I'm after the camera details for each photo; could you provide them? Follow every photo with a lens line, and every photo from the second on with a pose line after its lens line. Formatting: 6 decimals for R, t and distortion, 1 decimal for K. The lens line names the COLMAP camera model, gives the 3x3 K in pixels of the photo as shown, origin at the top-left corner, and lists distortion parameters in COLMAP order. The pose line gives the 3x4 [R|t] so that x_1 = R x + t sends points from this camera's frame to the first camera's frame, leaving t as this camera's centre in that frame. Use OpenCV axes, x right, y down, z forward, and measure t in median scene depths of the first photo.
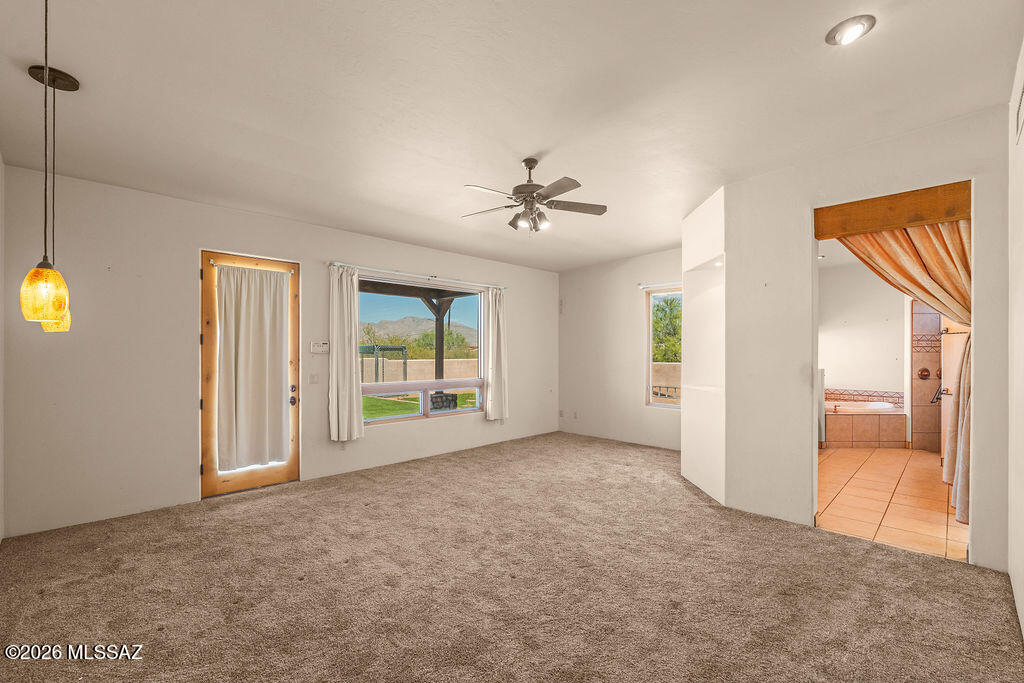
lens RADIAL K [[444.4, 0, 510.9], [0, 444.4, 346.4], [0, 0, 1]] dist [-0.000795, -0.000257]
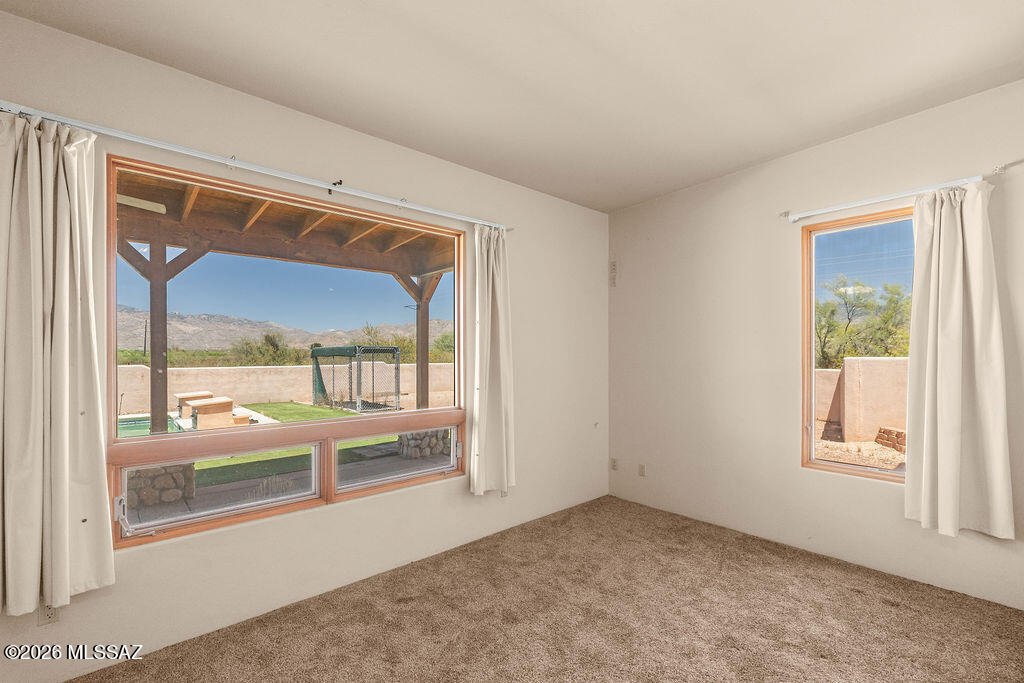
lens RADIAL K [[444.4, 0, 510.9], [0, 444.4, 346.4], [0, 0, 1]] dist [-0.000795, -0.000257]
pose [[0.998343, -0.003389, -0.057446, 0.018899], [0.003160, 0.999987, -0.004086, 0.005050], [0.057459, 0.003898, 0.998340, 0.505530]]
